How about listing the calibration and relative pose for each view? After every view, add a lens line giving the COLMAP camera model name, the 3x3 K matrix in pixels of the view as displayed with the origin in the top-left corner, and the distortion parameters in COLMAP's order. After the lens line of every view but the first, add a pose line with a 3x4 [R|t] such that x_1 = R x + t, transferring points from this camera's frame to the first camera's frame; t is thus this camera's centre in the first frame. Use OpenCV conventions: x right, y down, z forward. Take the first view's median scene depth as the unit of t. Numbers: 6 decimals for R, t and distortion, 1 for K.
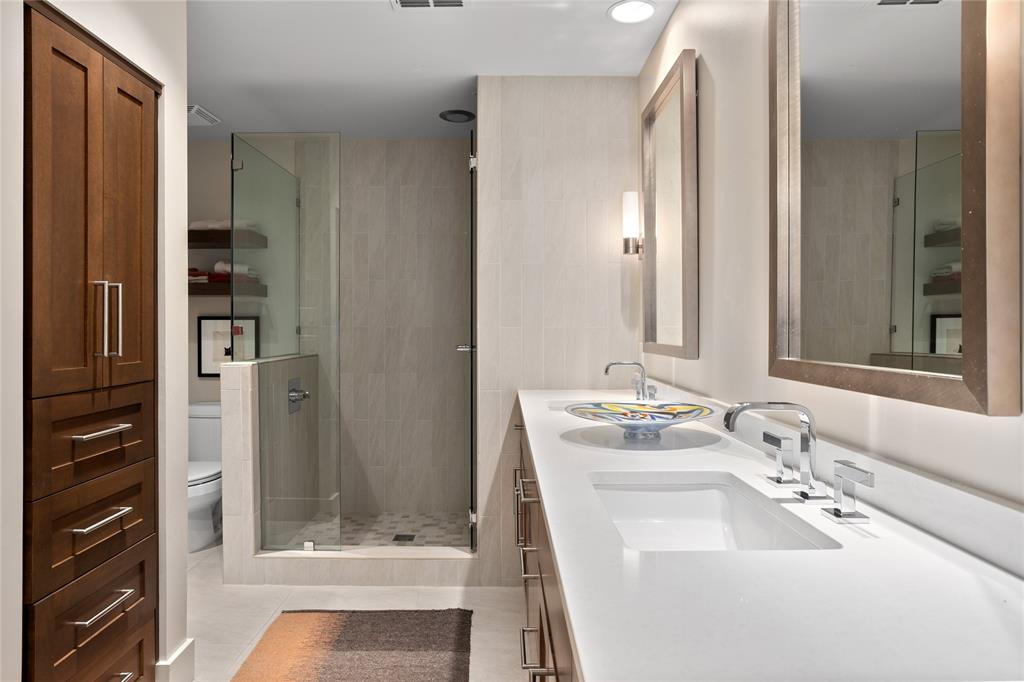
lens RADIAL K [[637.2, 0, 508.4], [0, 637.2, 331.7], [0, 0, 1]] dist [-0.004489, -0.000425]
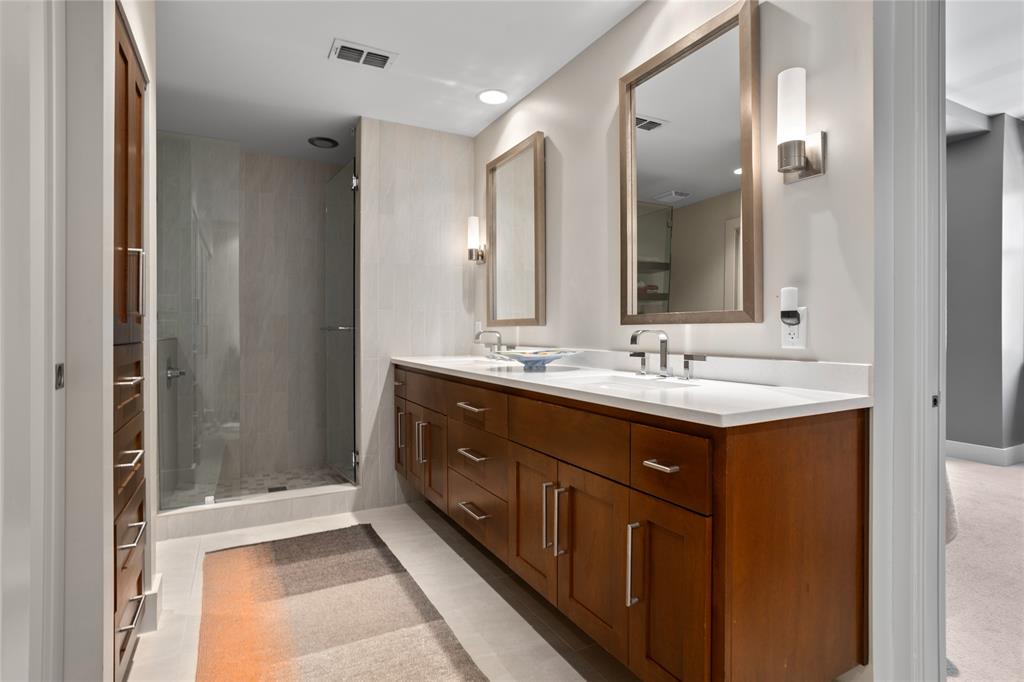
lens RADIAL K [[518.8, 0, 526.3], [0, 518.8, 339.9], [0, 0, 1]] dist [-0.050771, 0.035077]
pose [[0.870635, -0.011587, 0.491792, -0.275518], [0.008806, 0.999929, 0.007970, 0.049143], [-0.491850, -0.002608, 0.870676, -0.077583]]
